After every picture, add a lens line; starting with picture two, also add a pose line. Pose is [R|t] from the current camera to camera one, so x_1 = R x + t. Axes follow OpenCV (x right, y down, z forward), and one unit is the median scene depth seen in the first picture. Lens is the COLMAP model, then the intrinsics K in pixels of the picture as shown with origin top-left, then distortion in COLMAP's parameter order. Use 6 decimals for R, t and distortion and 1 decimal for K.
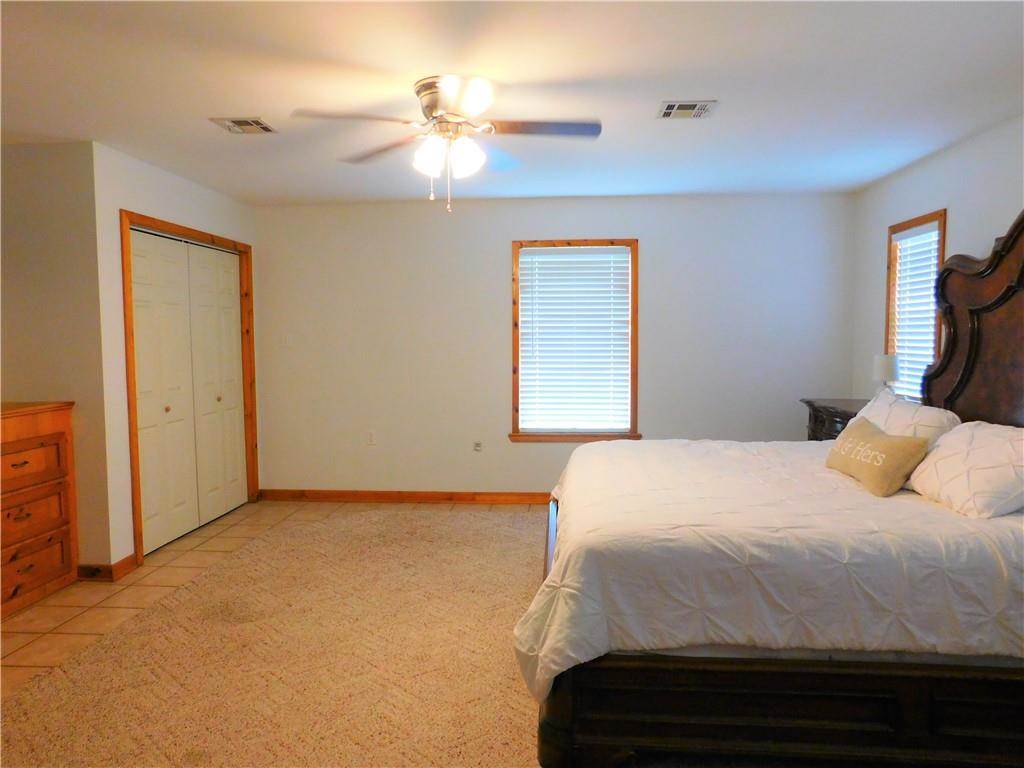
lens RADIAL K [[678.4, 0, 512.0], [0, 678.4, 384.0], [0, 0, 1]] dist [-0.073613, 0.061731]
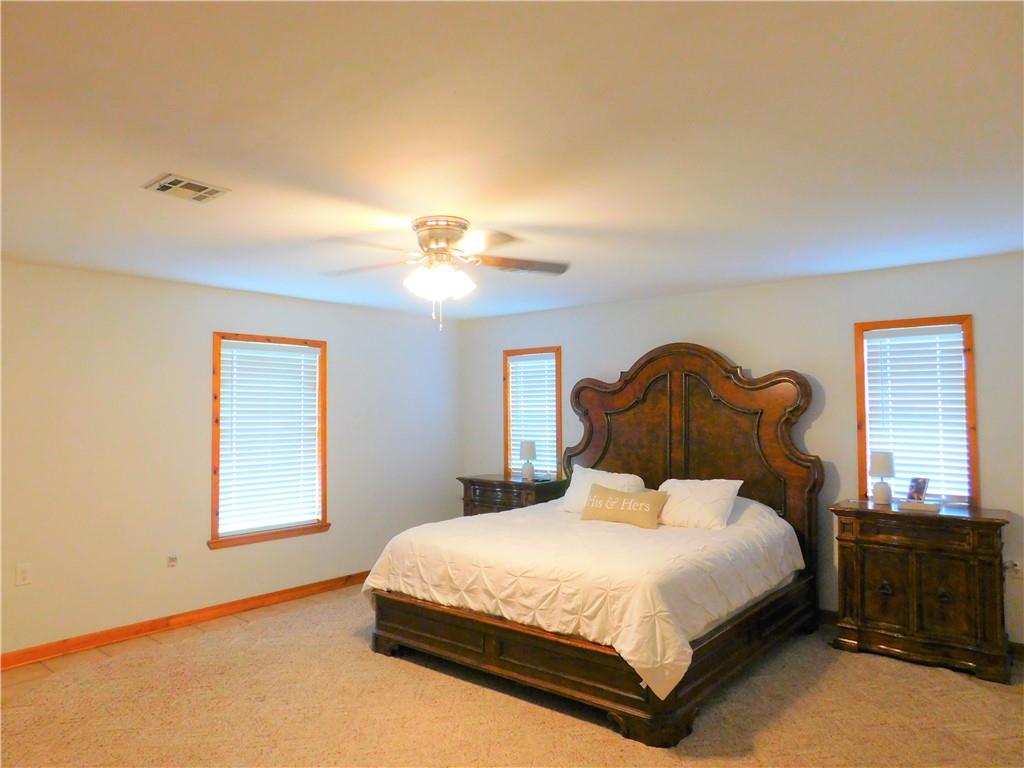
lens RADIAL K [[678.4, 0, 512.0], [0, 678.4, 384.0], [0, 0, 1]] dist [-0.073613, 0.061731]
pose [[0.584055, 0.035444, 0.810940, -0.513662], [0.060004, 0.994428, -0.086680, -0.034623], [-0.809493, 0.099285, 0.578674, 0.138358]]
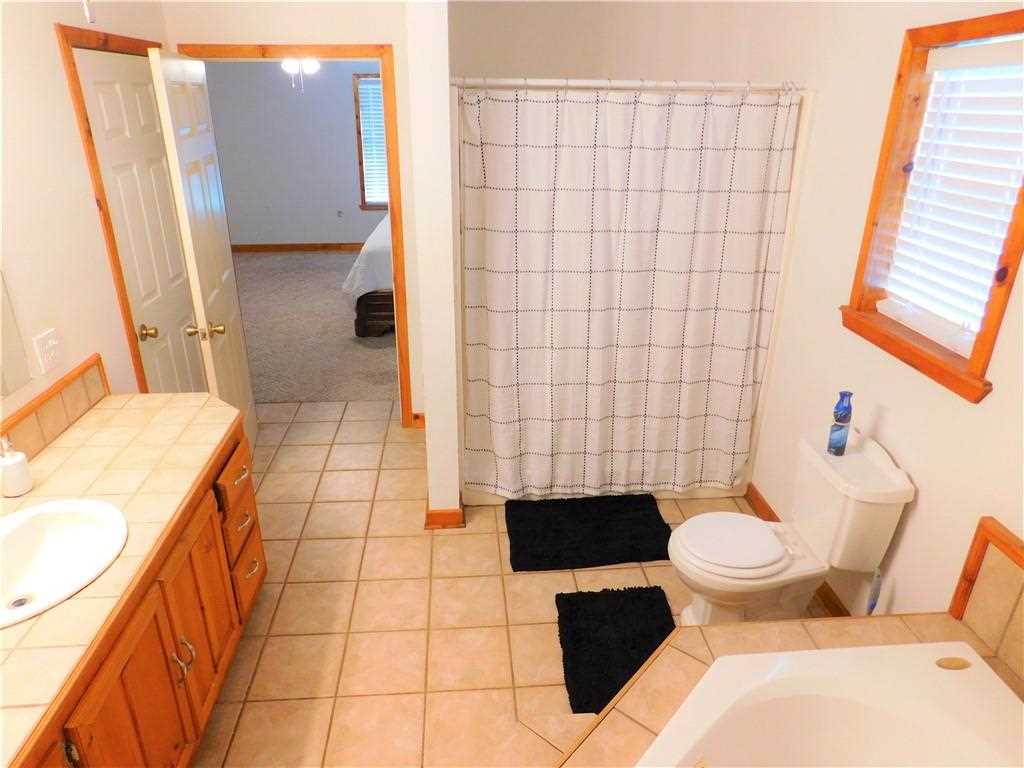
lens RADIAL K [[678.4, 0, 512.0], [0, 678.4, 384.0], [0, 0, 1]] dist [-0.073613, 0.061731]
pose [[0.988492, -0.050003, 0.142769, 0.104609], [-0.000130, 0.943508, 0.331350, -0.054030], [-0.151272, -0.327556, 0.932644, -0.662103]]
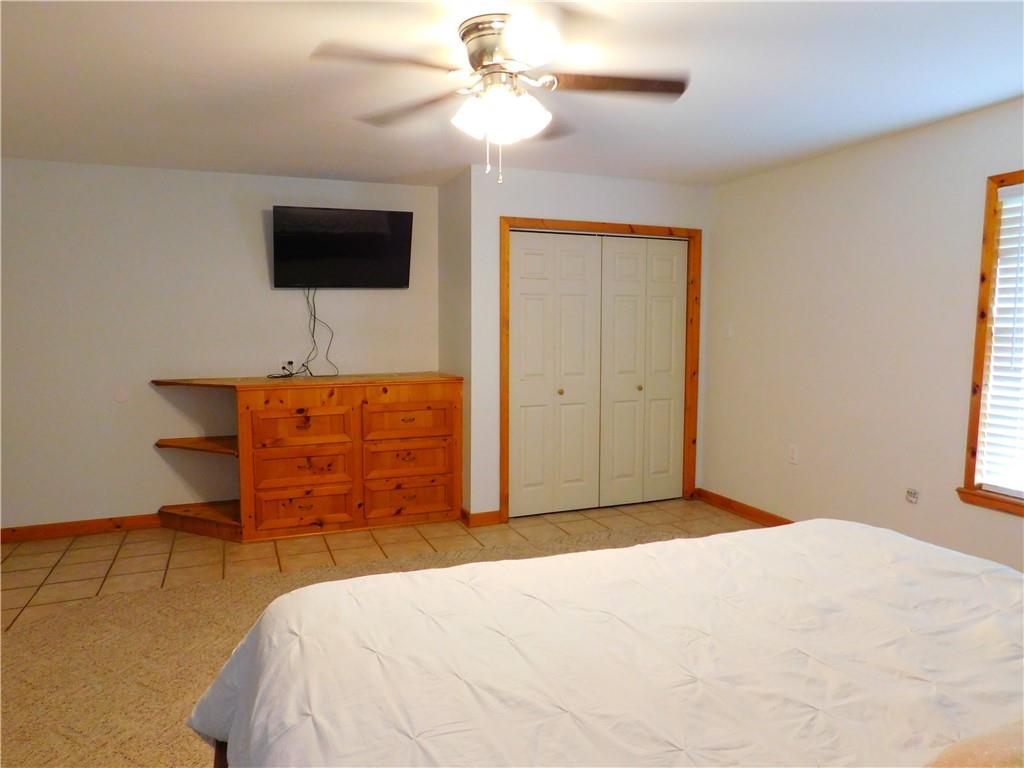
lens RADIAL K [[664.7, 0, 512.0], [0, 664.7, 384.0], [0, 0, 1]] dist [-0.041756, 0.001860]
pose [[0.450477, 0.090779, -0.888161, 0.347740], [-0.067829, 0.995422, 0.067339, -0.036423], [0.890208, 0.029909, 0.454572, 0.361915]]
